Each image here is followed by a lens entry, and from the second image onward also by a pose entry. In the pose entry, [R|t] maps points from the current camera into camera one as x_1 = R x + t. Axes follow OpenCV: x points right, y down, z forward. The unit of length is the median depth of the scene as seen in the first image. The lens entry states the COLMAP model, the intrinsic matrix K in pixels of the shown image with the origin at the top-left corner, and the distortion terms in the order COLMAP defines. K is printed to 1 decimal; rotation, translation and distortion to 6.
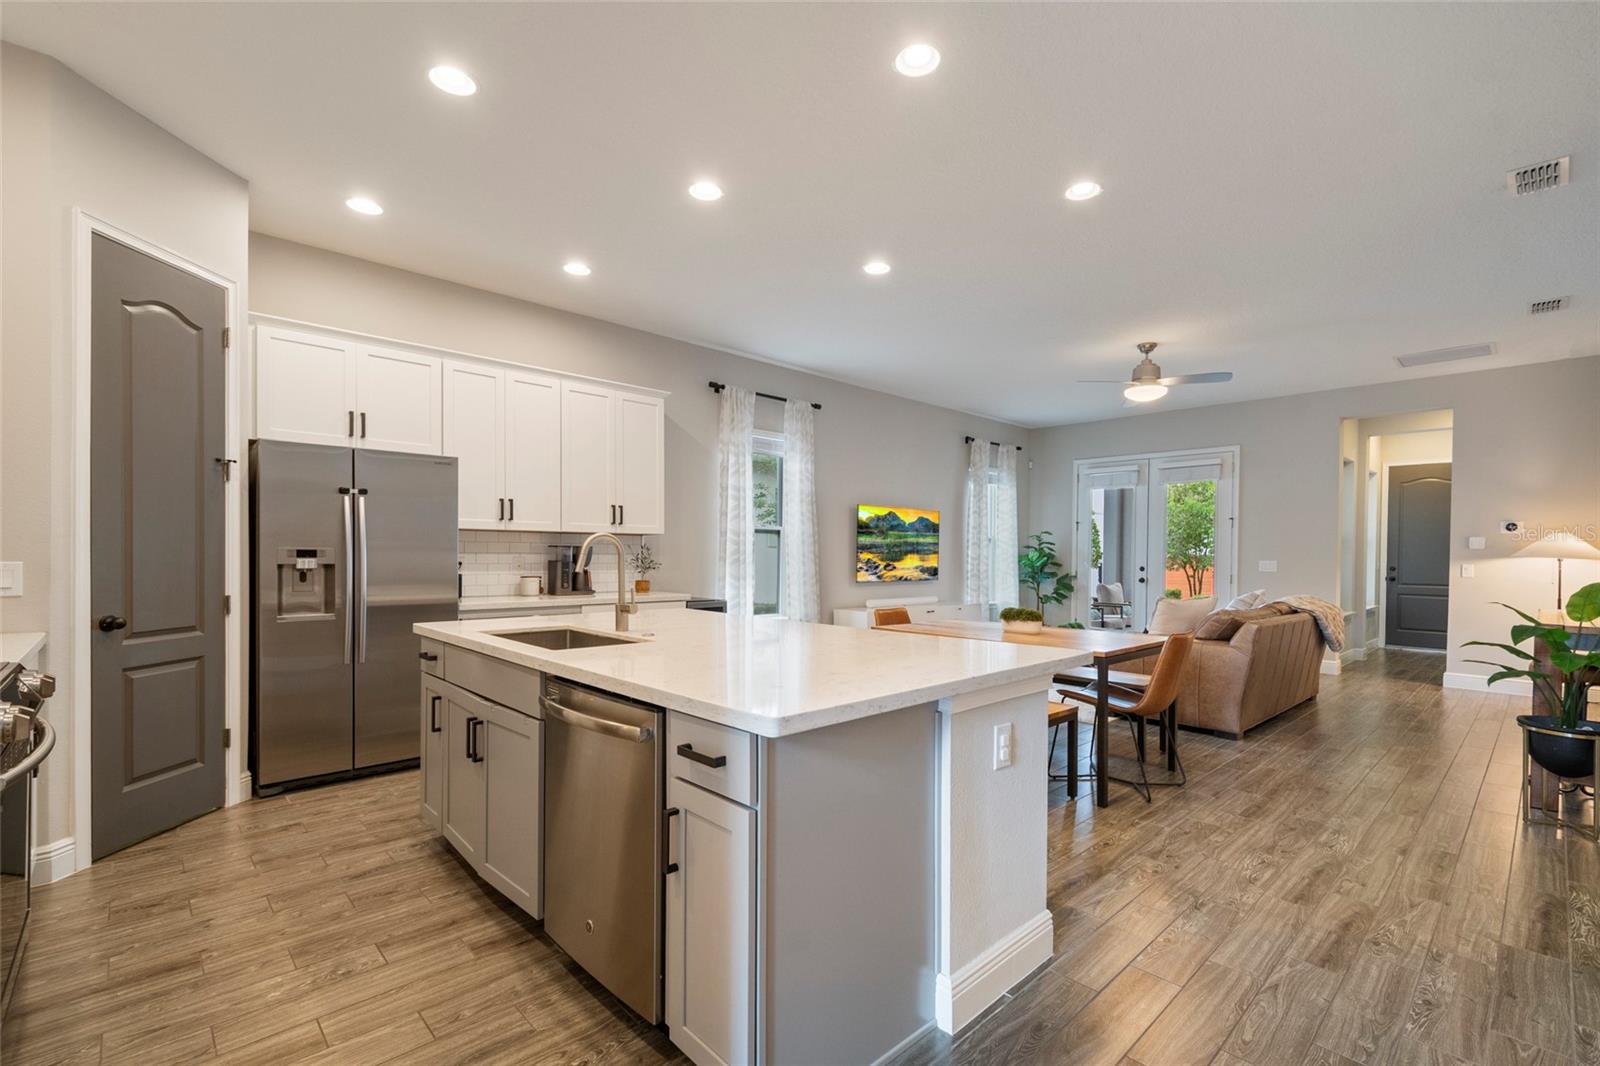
lens RADIAL K [[707.7, 0, 809.7], [0, 707.7, 561.4], [0, 0, 1]] dist [0.018887, -0.006755]
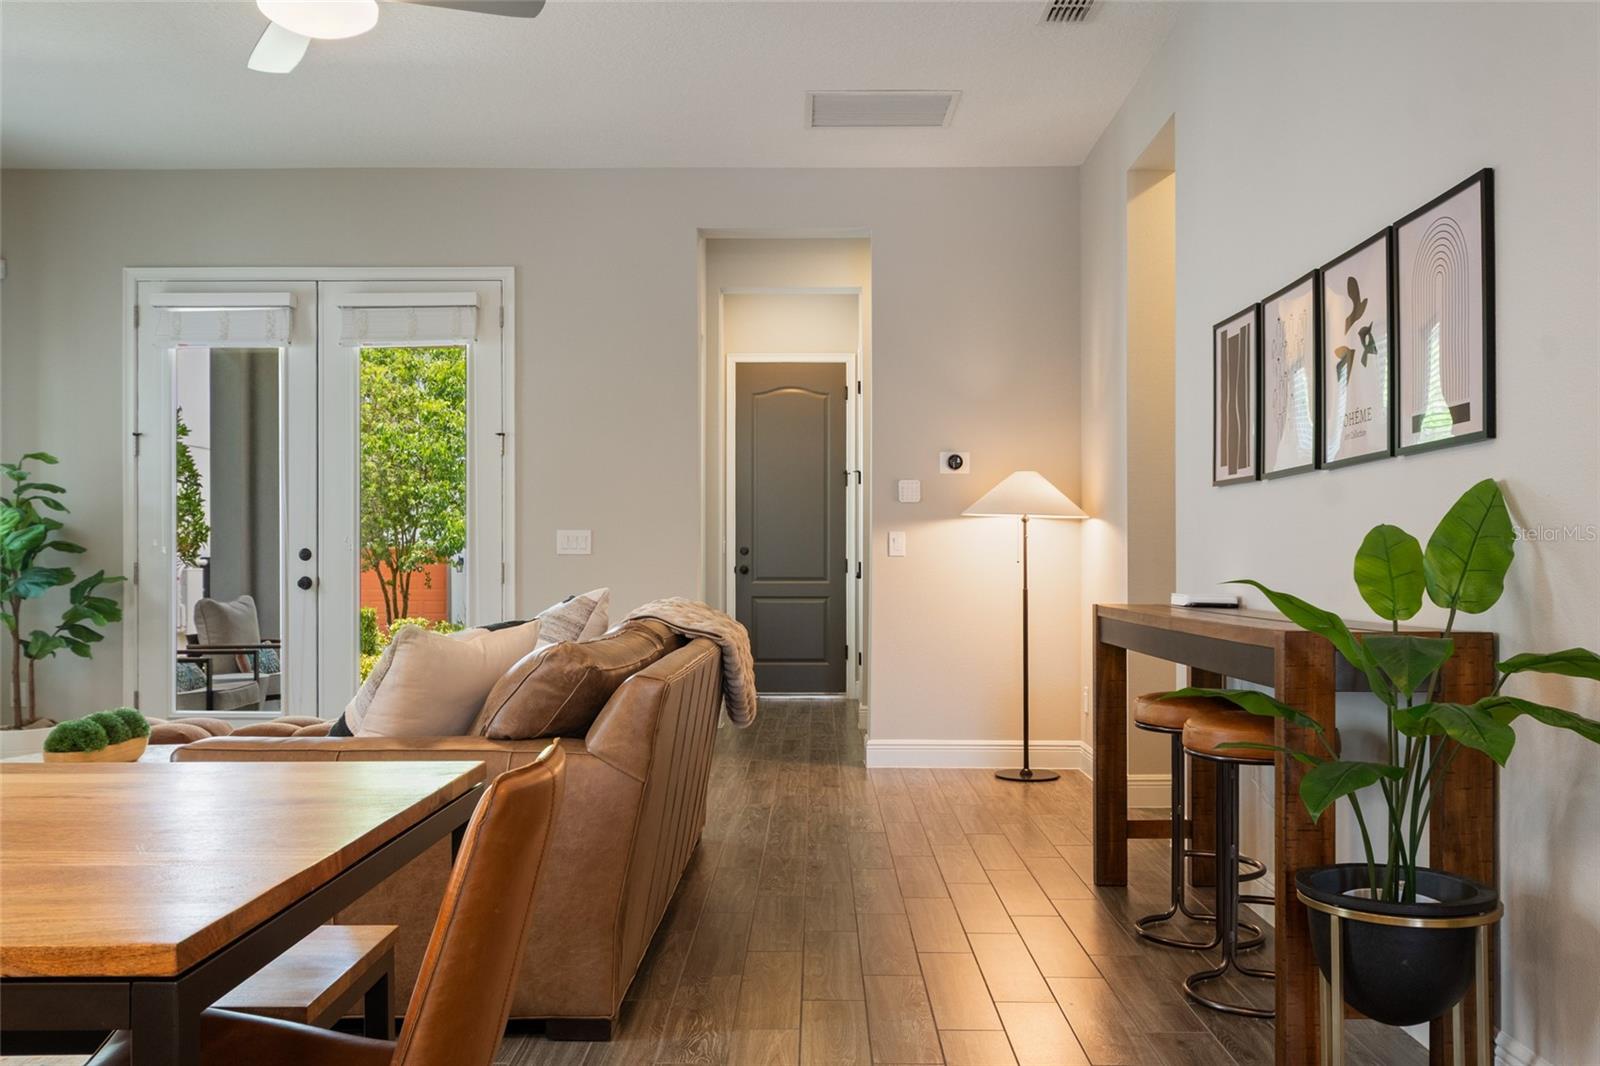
lens RADIAL K [[1367.4, 0, 802.9], [0, 1367.4, 550.5], [0, 0, 1]] dist [0.016388, 0.007530]
pose [[0.699490, -0.008282, 0.714594, 0.210037], [0.016272, 0.999858, -0.004340, 0.030283], [-0.714457, 0.014663, 0.699526, 0.485295]]
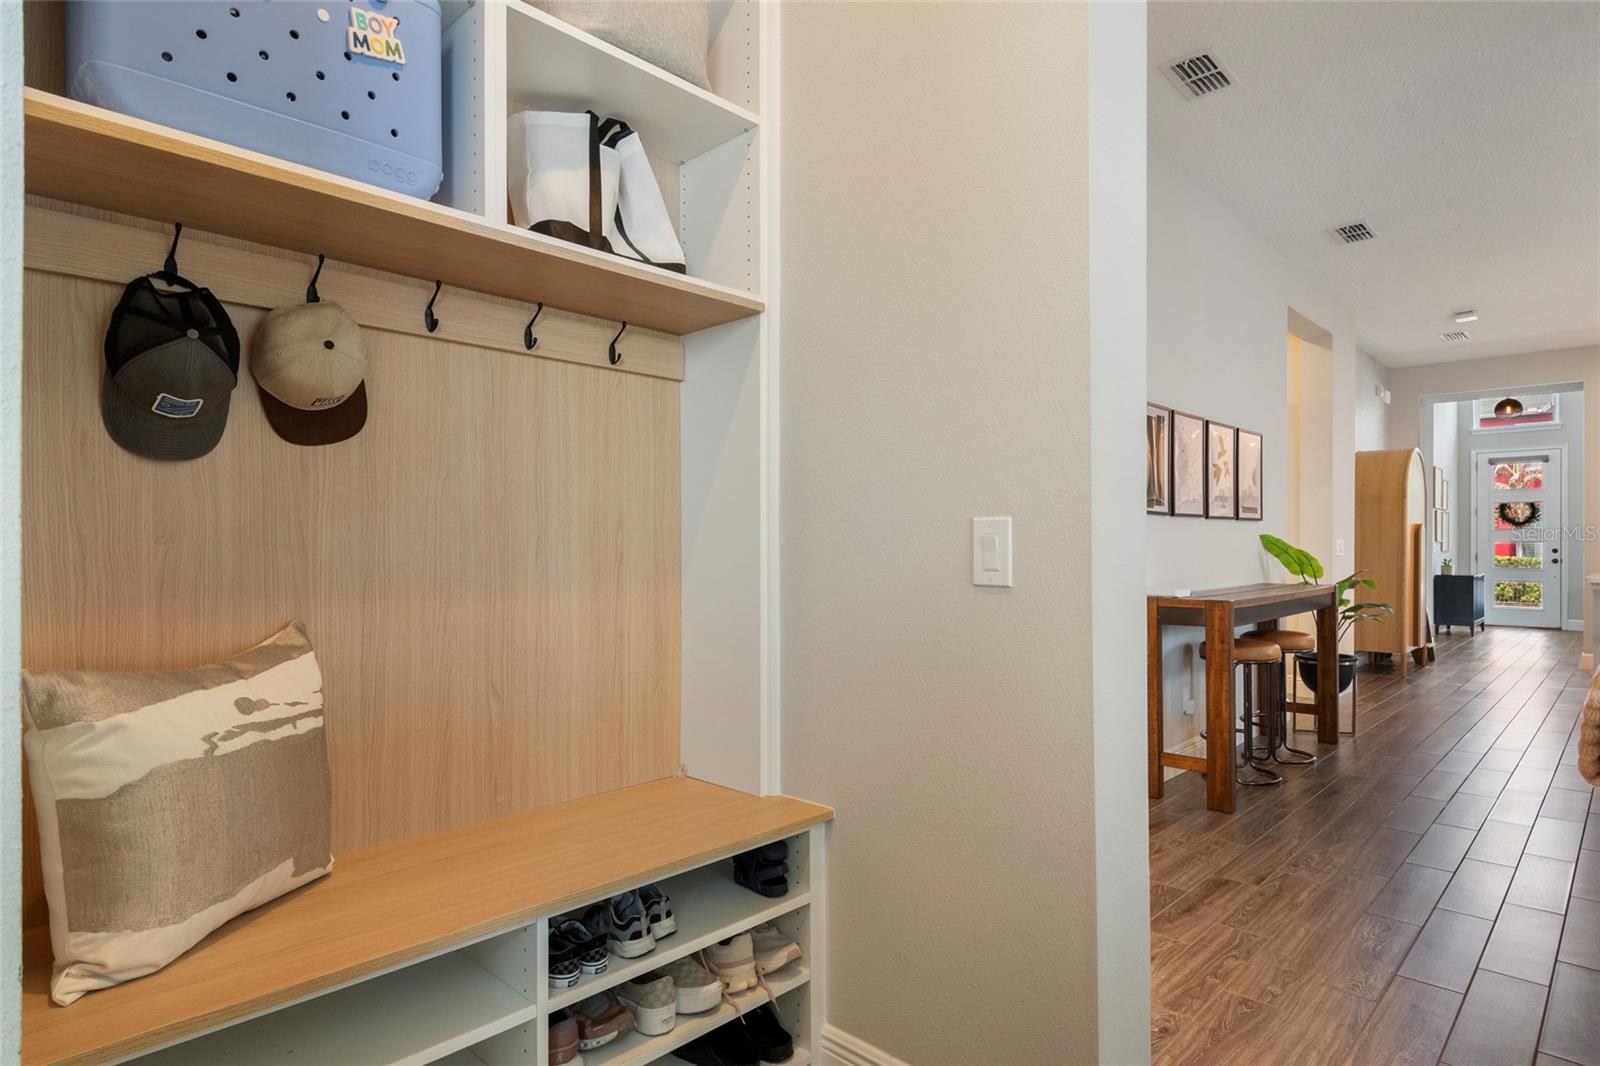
lens RADIAL K [[876.2, 0, 800.8], [0, 876.2, 548.8], [0, 0, 1]] dist [0.025956, -0.024123]
pose [[-0.999203, -0.007611, -0.039191, 1.436205], [-0.008042, 0.999909, 0.010867, 0.014864], [0.039104, 0.011173, -0.999173, 1.774035]]
